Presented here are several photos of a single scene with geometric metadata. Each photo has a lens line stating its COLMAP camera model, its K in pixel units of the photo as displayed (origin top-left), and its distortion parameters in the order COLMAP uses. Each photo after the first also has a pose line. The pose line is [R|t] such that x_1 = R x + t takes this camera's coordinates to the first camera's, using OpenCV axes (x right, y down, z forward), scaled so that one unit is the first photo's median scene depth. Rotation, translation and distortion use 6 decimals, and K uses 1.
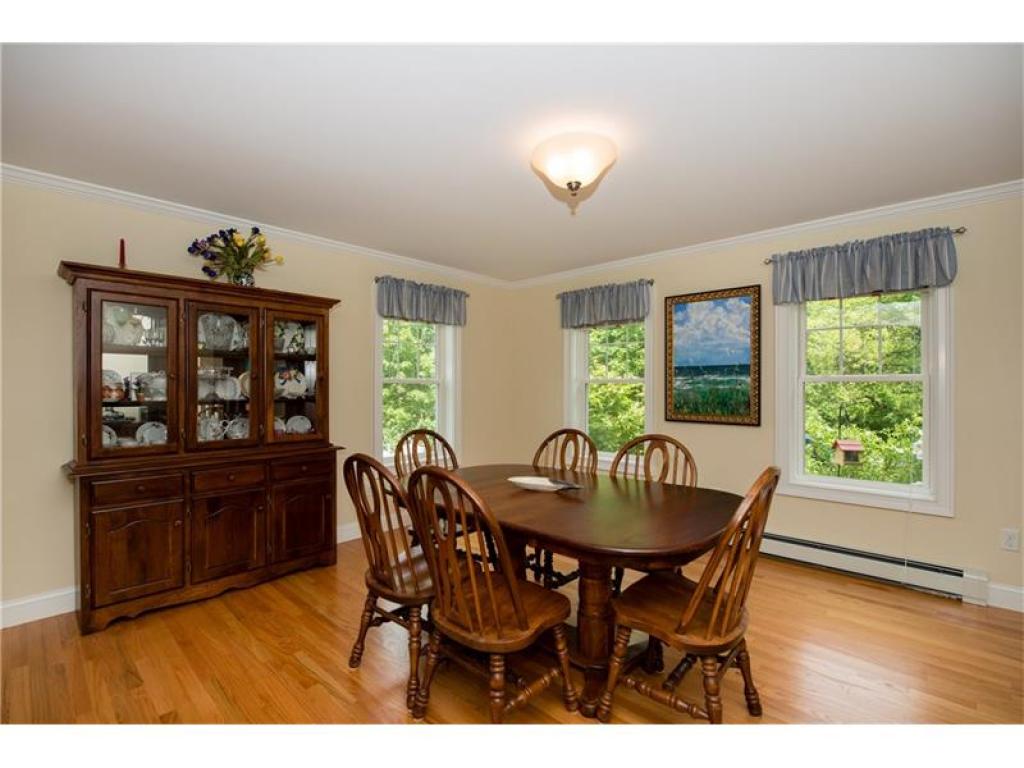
lens RADIAL K [[460.0, 0, 520.2], [0, 460.0, 390.0], [0, 0, 1]] dist [-0.013929, 0.000175]
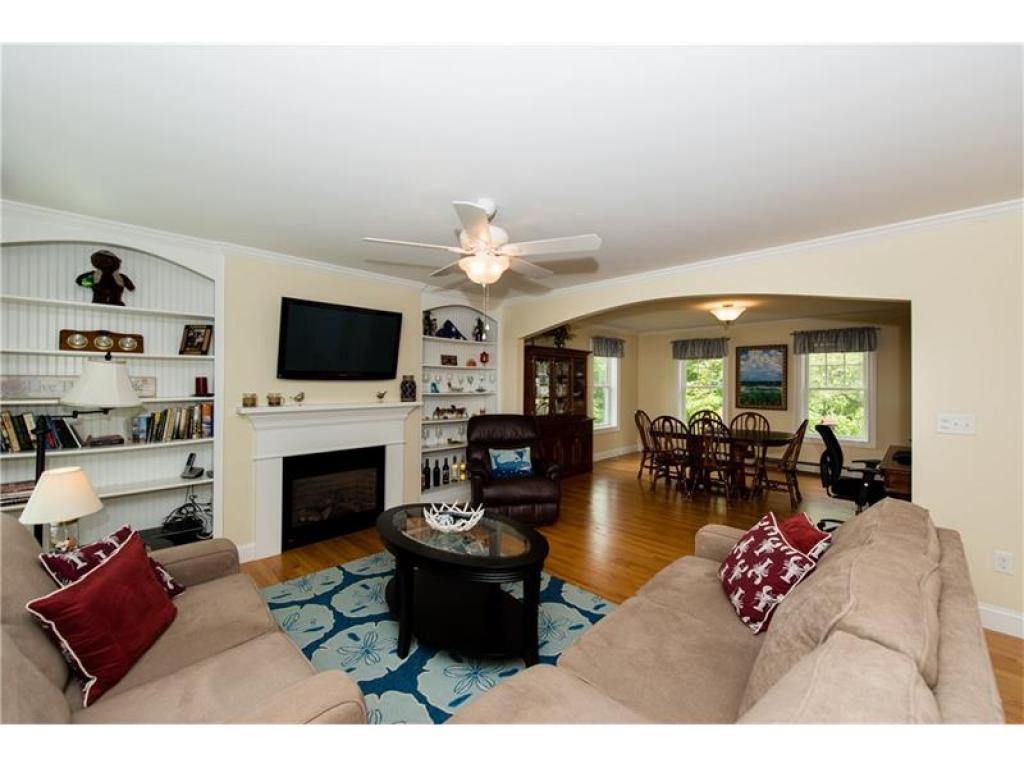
lens RADIAL K [[433.4, 0, 507.8], [0, 433.4, 387.2], [0, 0, 1]] dist [0.020409, 0.000223]
pose [[0.999944, 0.004894, -0.009389, -0.733860], [-0.004769, 0.999899, 0.013386, -0.048409], [0.009453, -0.013340, 0.999866, -1.021613]]
